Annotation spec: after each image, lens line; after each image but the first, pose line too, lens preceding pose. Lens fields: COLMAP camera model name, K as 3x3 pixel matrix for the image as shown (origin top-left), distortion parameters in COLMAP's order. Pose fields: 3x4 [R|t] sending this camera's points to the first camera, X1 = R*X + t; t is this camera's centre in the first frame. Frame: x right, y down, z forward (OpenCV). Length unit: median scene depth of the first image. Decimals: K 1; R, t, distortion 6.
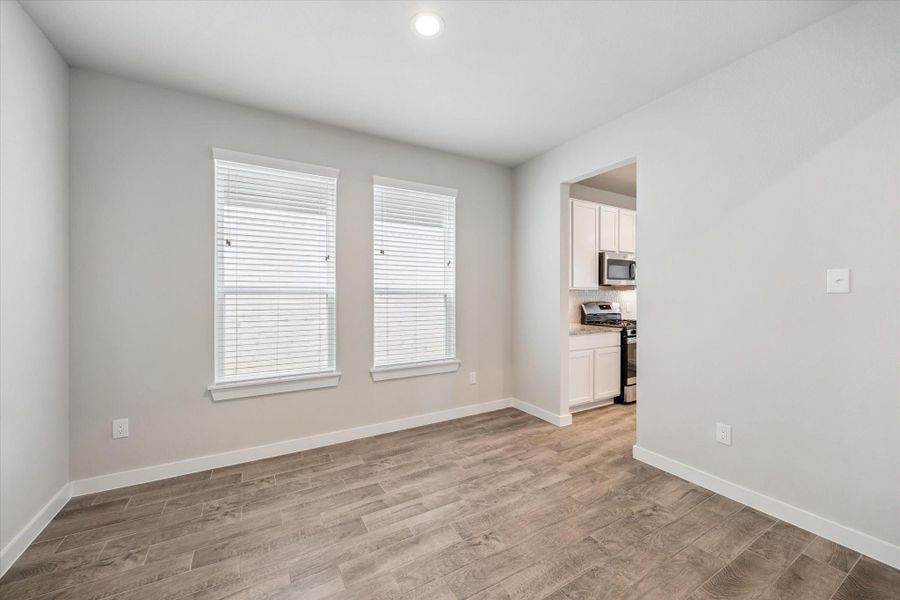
lens RADIAL K [[354.3, 0, 447.9], [0, 354.3, 299.6], [0, 0, 1]] dist [-0.002298, 0.000280]
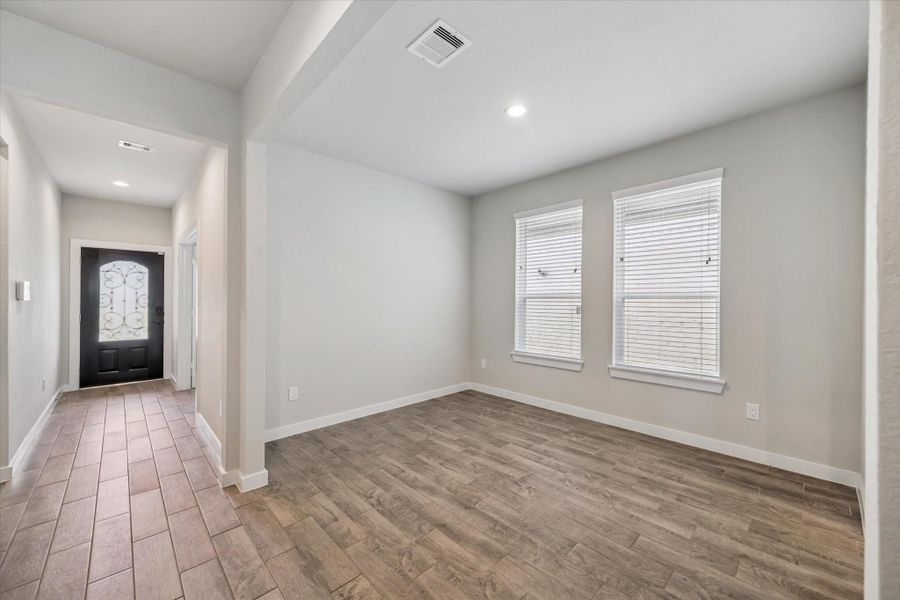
lens RADIAL K [[354.3, 0, 447.9], [0, 354.3, 299.6], [0, 0, 1]] dist [-0.002298, 0.000280]
pose [[0.209337, -0.000988, -0.977843, 0.892547], [-0.014834, 0.999881, -0.004186, 0.001356], [0.977731, 0.015382, 0.209297, 0.300735]]
